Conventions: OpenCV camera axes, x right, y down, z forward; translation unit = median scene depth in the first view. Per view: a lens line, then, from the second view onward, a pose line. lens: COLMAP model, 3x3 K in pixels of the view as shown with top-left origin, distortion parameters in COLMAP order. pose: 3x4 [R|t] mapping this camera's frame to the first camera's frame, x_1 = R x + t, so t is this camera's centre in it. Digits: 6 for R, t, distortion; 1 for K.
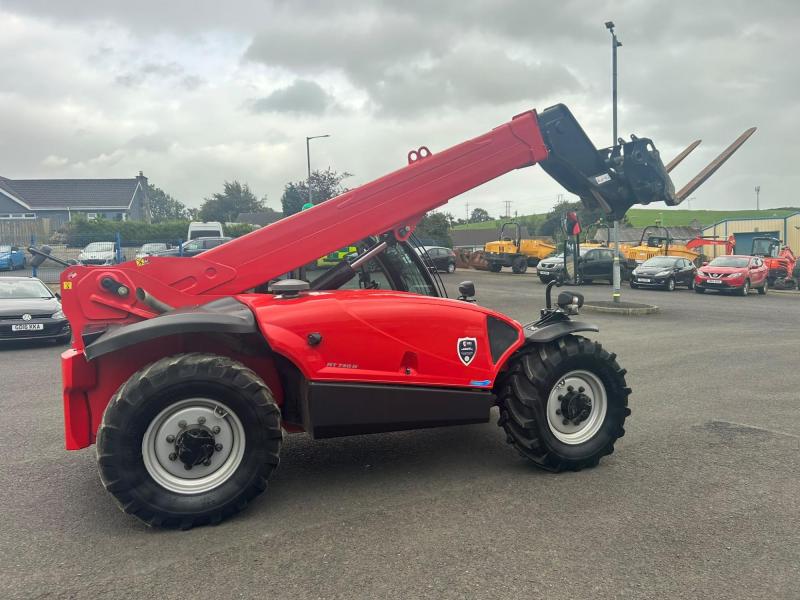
lens RADIAL K [[593.4, 0, 393.6], [0, 593.4, 301.7], [0, 0, 1]] dist [0.068137, -0.088627]
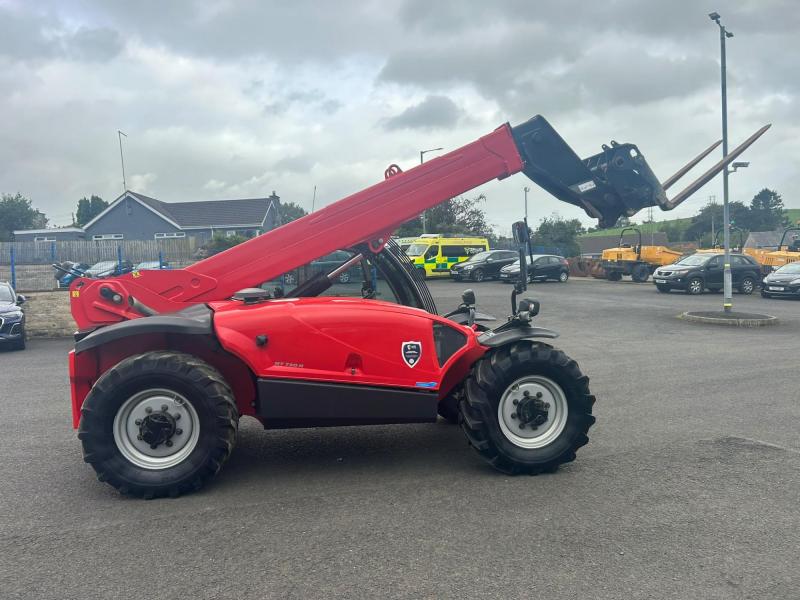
lens RADIAL K [[588.3, 0, 394.5], [0, 588.3, 301.2], [0, 0, 1]] dist [0.033236, -0.005820]
pose [[0.976820, -0.000437, -0.214062, 0.291199], [-0.003284, 0.999850, -0.017026, 0.005418], [0.214037, 0.017334, 0.976672, -0.037020]]
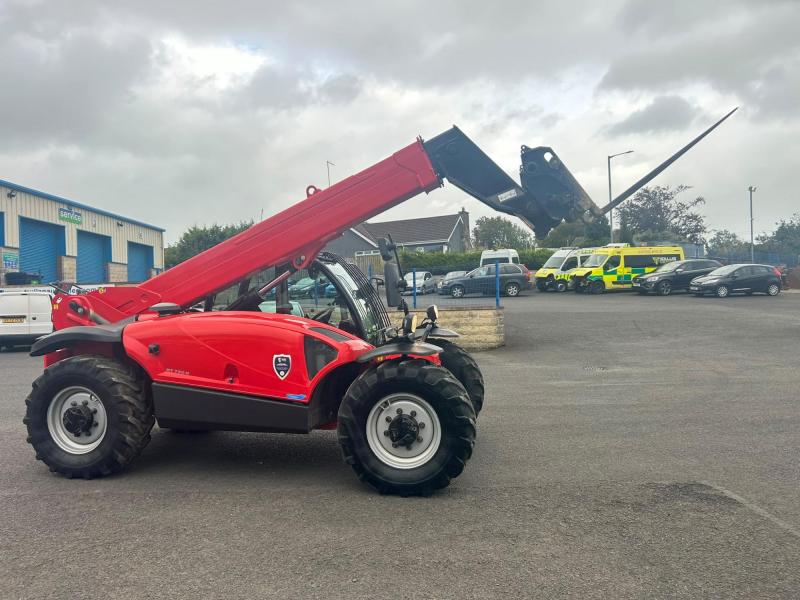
lens RADIAL K [[576.5, 0, 409.7], [0, 576.5, 297.8], [0, 0, 1]] dist [0.050473, -0.066972]
pose [[0.849404, -0.004299, -0.527725, 0.821438], [-0.019667, 0.999014, -0.039794, -0.006708], [0.527376, 0.044180, 0.848483, 0.179495]]
